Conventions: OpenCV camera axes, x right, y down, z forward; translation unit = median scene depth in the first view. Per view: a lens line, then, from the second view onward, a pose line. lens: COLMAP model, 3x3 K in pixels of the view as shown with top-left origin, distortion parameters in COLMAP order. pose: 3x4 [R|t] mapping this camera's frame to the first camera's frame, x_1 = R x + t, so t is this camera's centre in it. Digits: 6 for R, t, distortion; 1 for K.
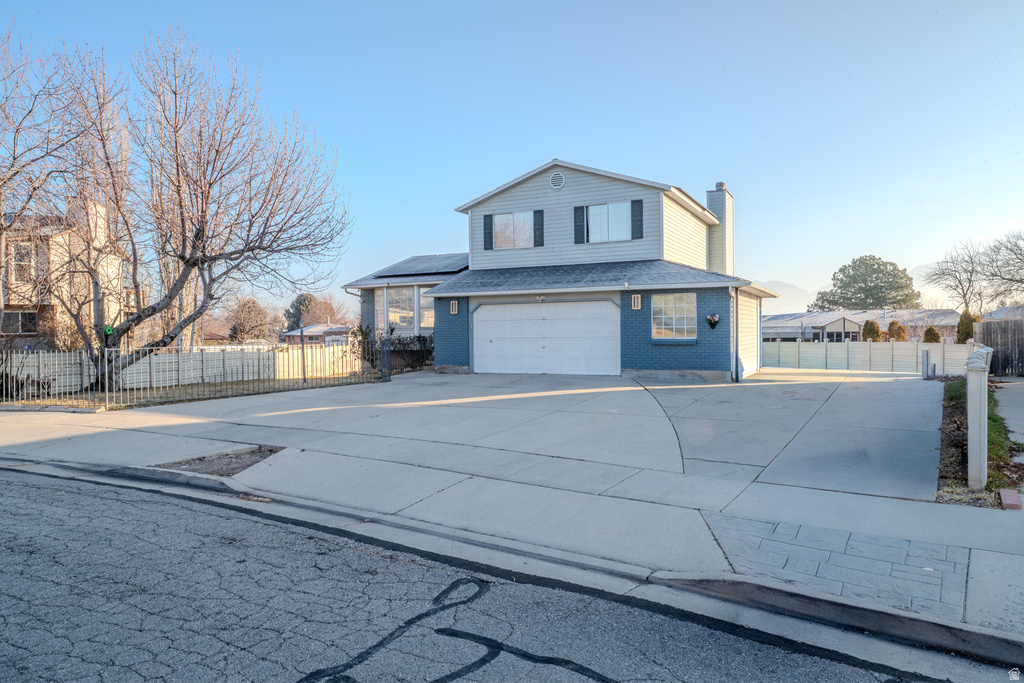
lens RADIAL K [[671.3, 0, 512.6], [0, 671.3, 340.1], [0, 0, 1]] dist [0.024882, 0.003243]
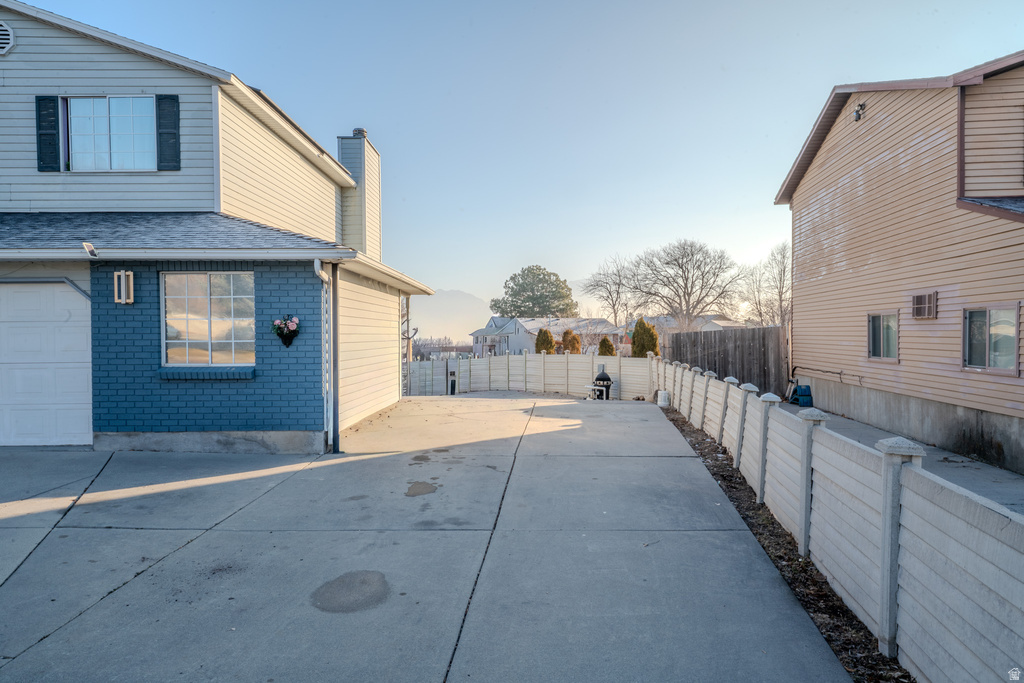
lens RADIAL K [[671.3, 0, 511.0], [0, 671.3, 340.9], [0, 0, 1]] dist [0.024882, 0.003243]
pose [[0.899455, 0.000297, 0.437014, 0.187876], [0.002758, 0.999976, -0.006357, -0.013724], [-0.437005, 0.006923, 0.899432, 0.398707]]
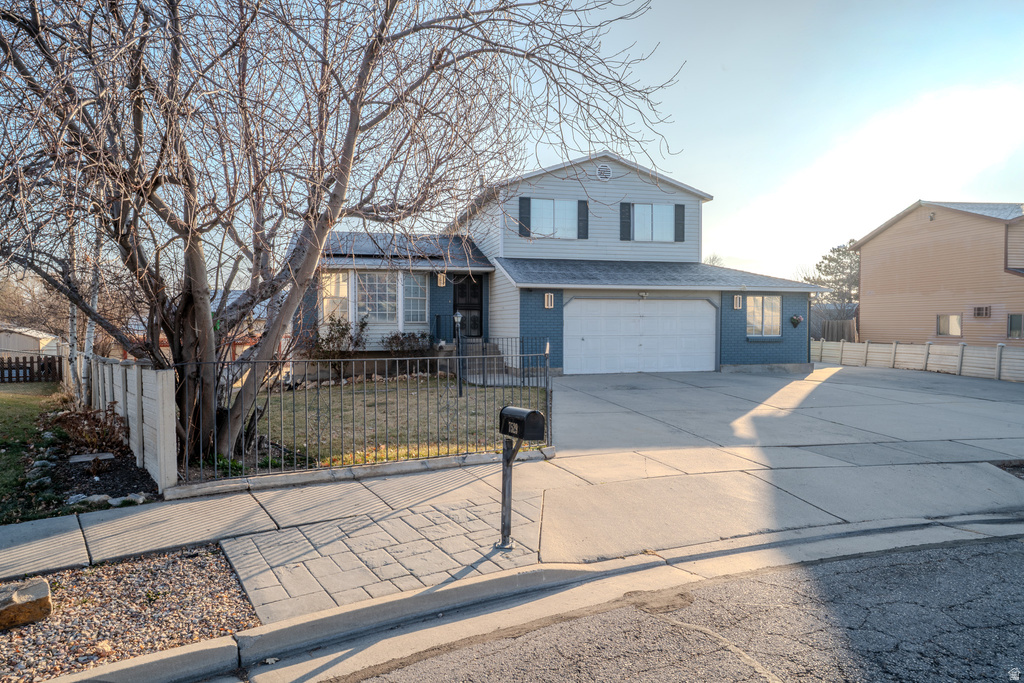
lens RADIAL K [[671.3, 0, 516.4], [0, 671.3, 345.2], [0, 0, 1]] dist [0.024882, 0.003243]
pose [[0.758457, -0.008281, 0.651671, -0.671797], [0.002630, 0.999950, 0.009646, 0.001057], [-0.651718, -0.005602, 0.758441, 0.353238]]
